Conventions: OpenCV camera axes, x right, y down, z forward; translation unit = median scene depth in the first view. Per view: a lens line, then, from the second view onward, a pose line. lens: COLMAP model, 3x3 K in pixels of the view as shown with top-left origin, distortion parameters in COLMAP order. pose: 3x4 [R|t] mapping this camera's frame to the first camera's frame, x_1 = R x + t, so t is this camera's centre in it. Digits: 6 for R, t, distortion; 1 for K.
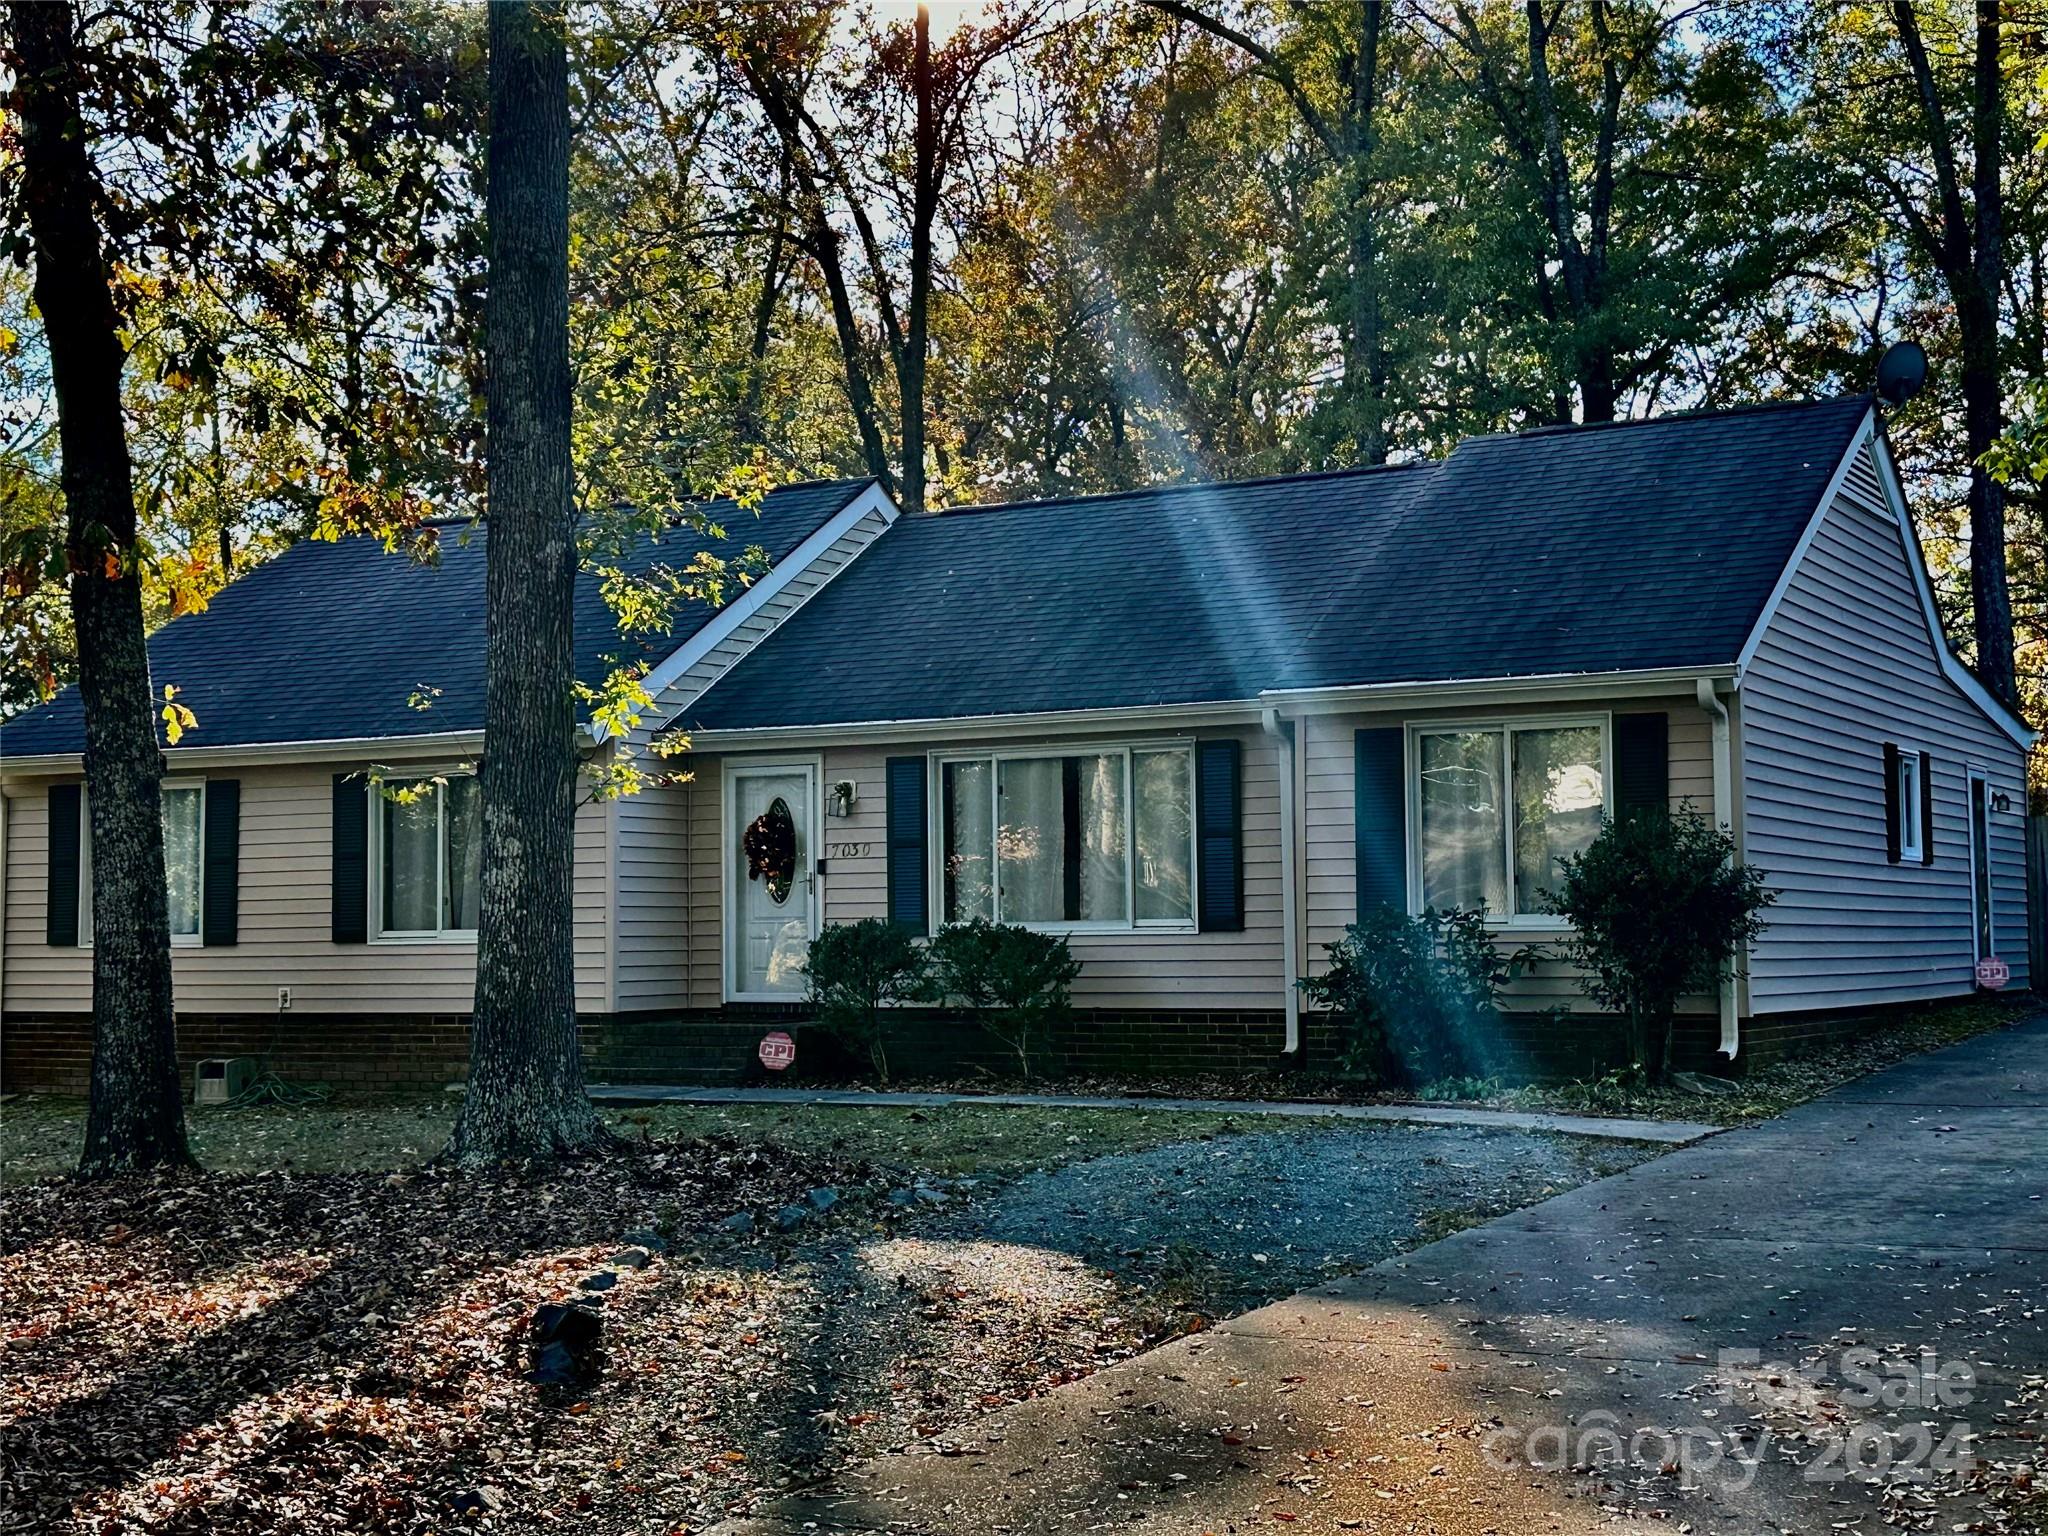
lens RADIAL K [[2831.8, 0, 1022.9], [0, 2831.8, 766.6], [0, 0, 1]] dist [0.002030, 0.000000]
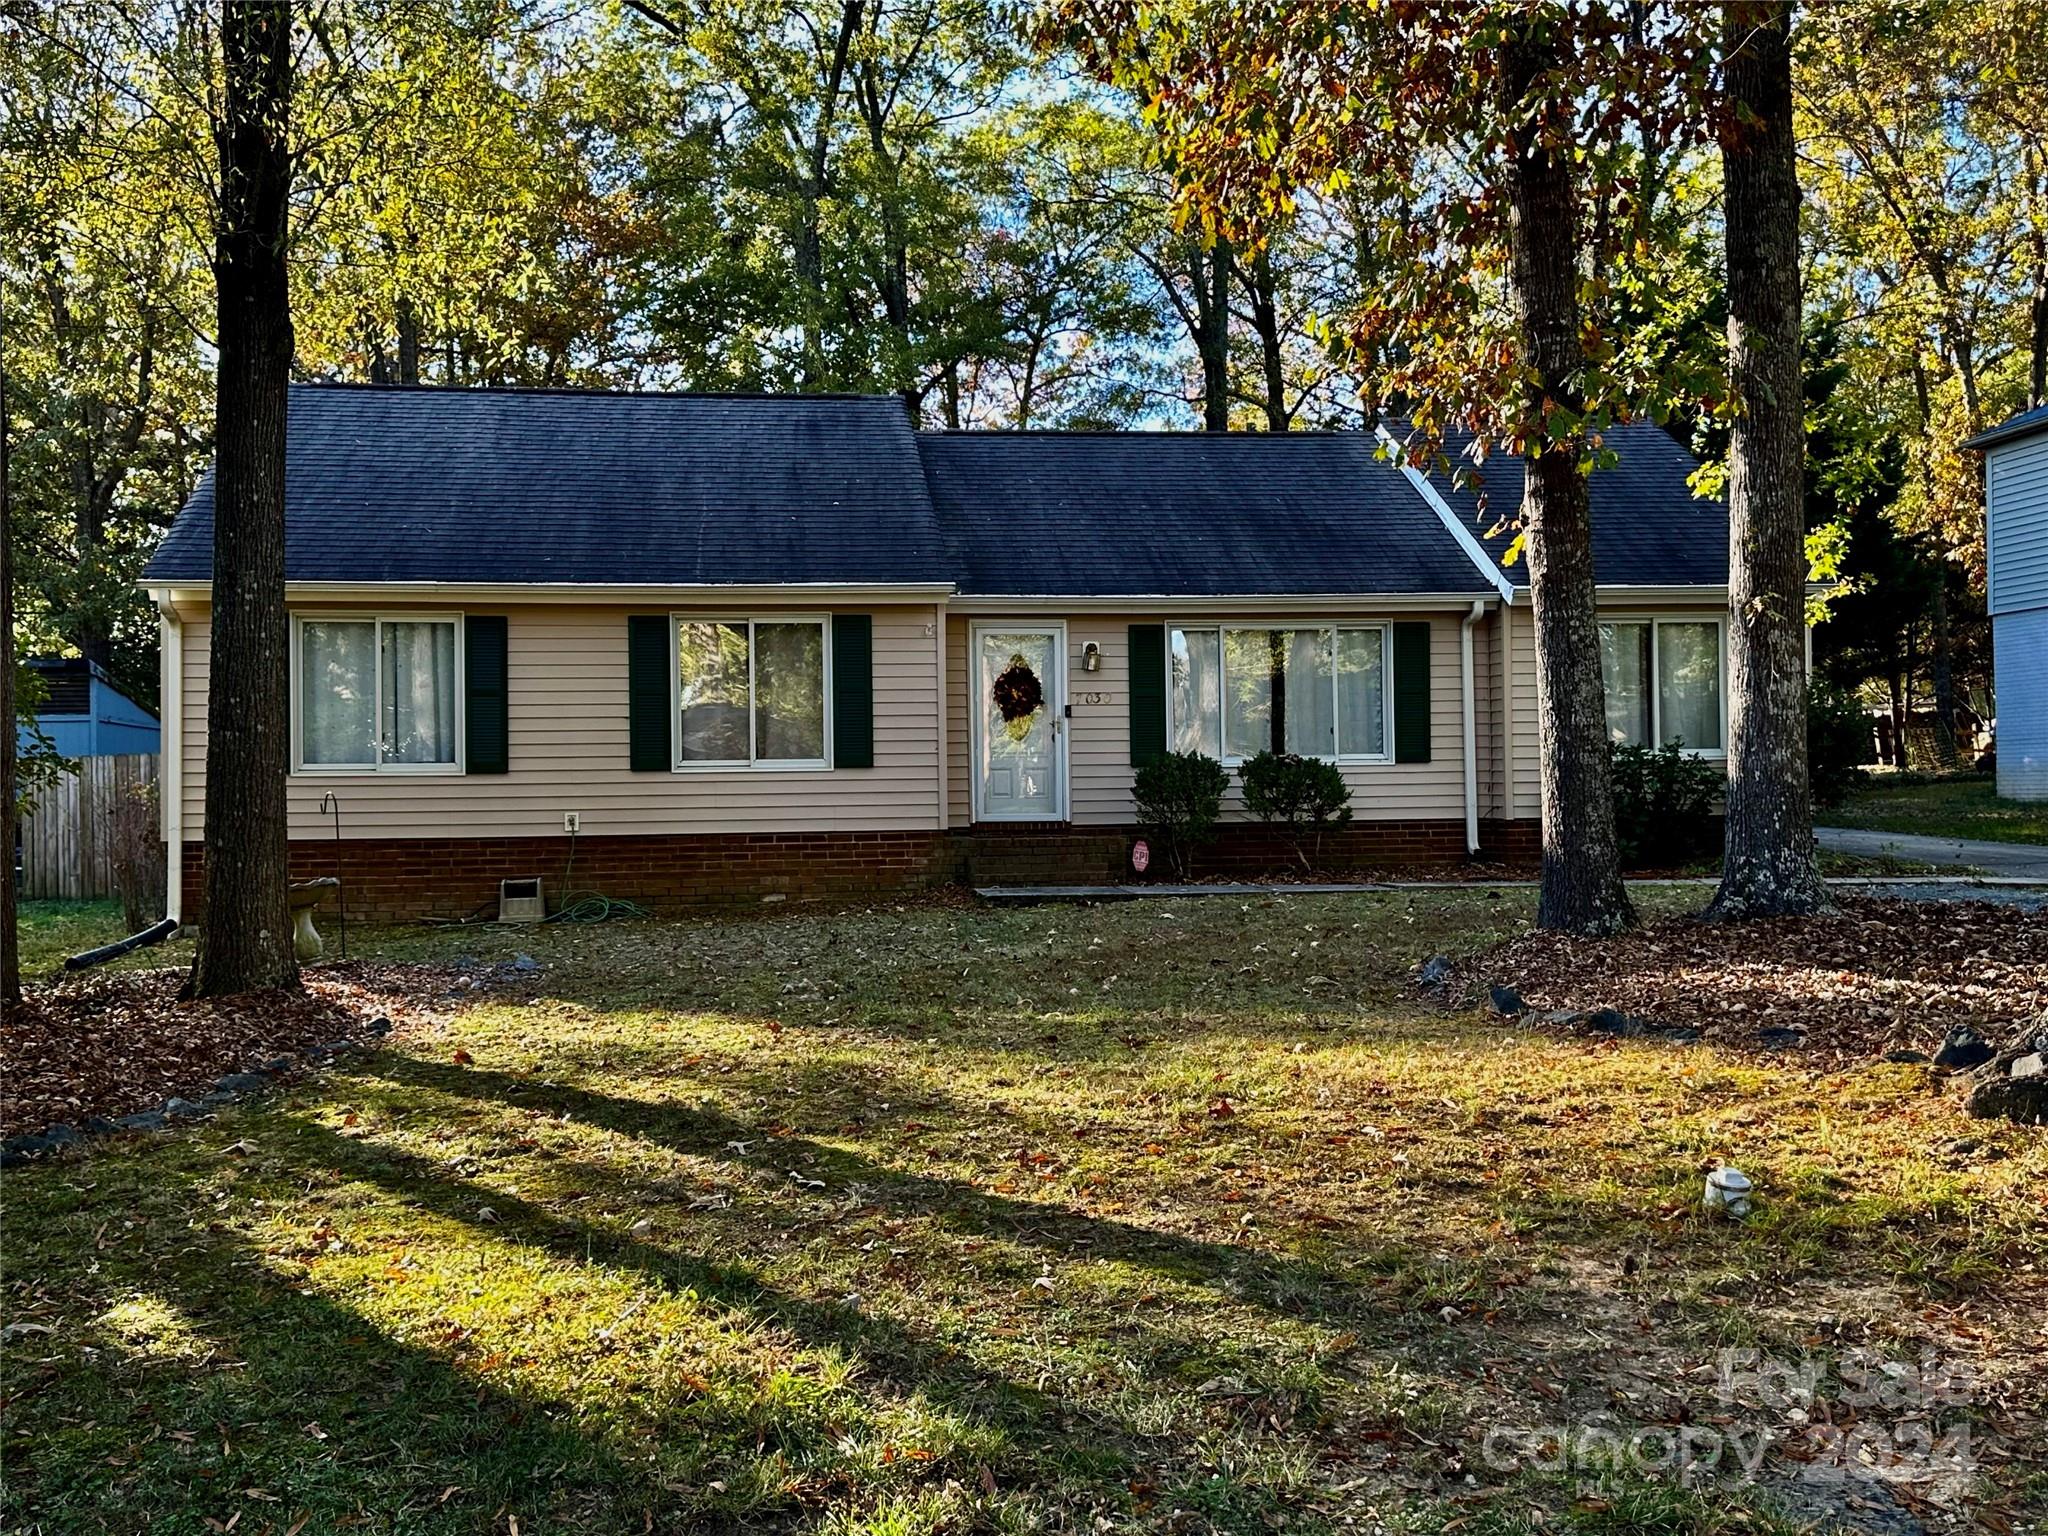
lens RADIAL K [[2051.4, 0, 1023.4], [0, 2051.4, 768.1], [0, 0, 1]] dist [0.004743, 0.000000]
pose [[0.788022, 0.005280, 0.615625, -0.629160], [-0.036941, 0.998567, 0.038720, 0.025785], [-0.614538, -0.053254, 0.787087, 0.294512]]
